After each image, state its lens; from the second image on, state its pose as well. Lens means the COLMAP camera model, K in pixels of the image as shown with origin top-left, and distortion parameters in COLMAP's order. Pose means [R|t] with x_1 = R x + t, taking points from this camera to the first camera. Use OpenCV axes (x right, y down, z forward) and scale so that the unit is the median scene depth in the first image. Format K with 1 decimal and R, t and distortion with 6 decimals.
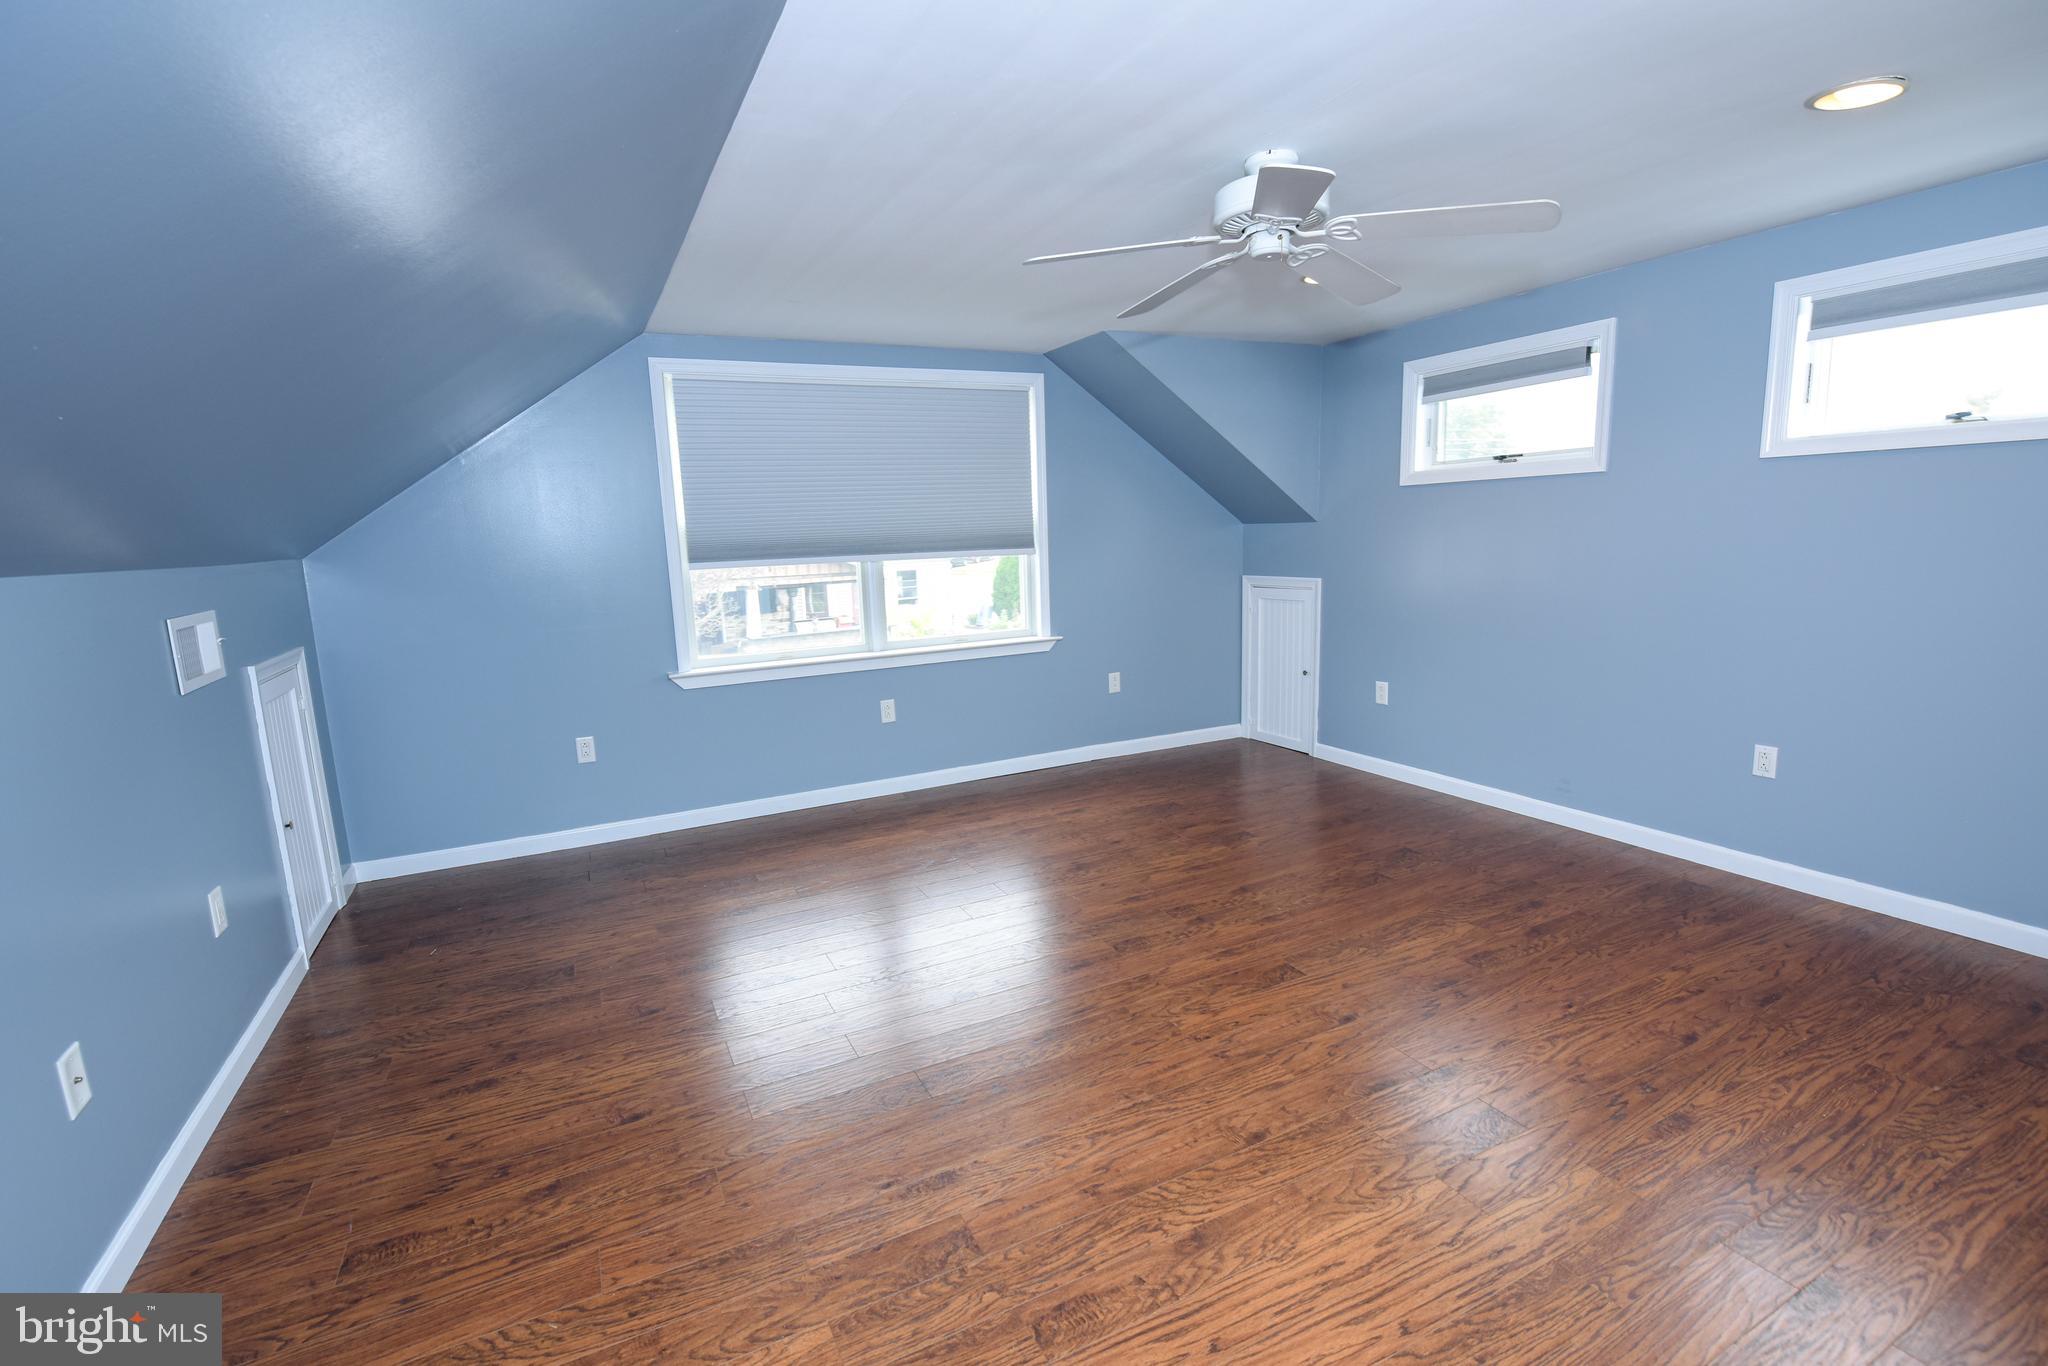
lens RADIAL K [[909.1, 0, 1024.0], [0, 909.1, 683.0], [0, 0, 1]] dist [0.000462, -0.000175]
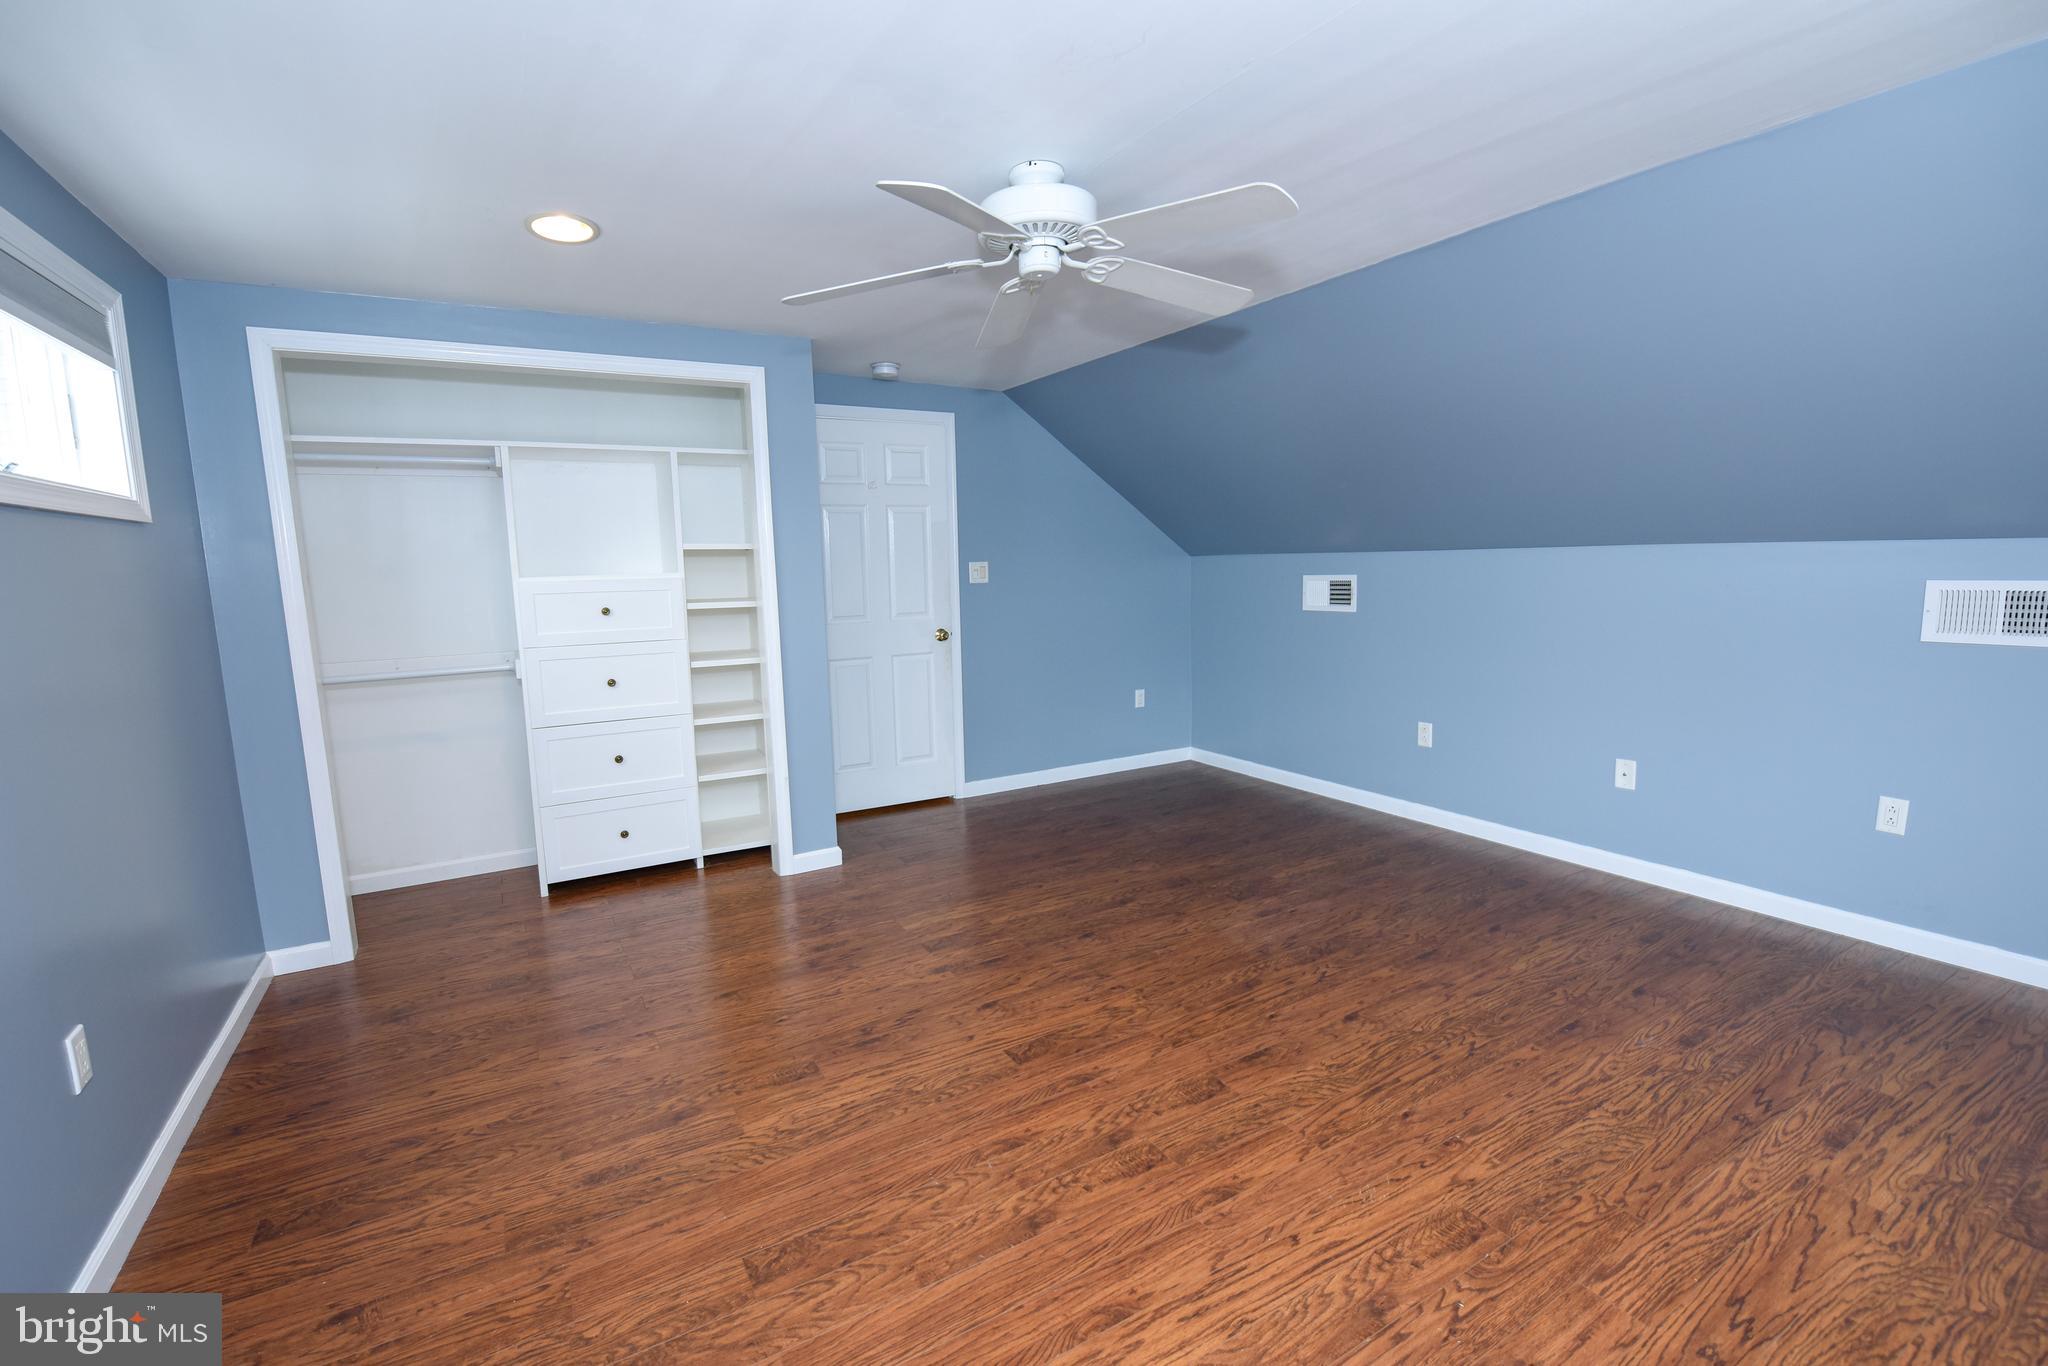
lens RADIAL K [[909.1, 0, 1024.0], [0, 909.1, 683.0], [0, 0, 1]] dist [0.000462, -0.000175]
pose [[-0.996010, 0.066755, -0.059225, 0.323433], [0.045623, 0.951273, 0.304956, -0.318005], [0.076696, 0.301037, -0.950523, 1.788210]]
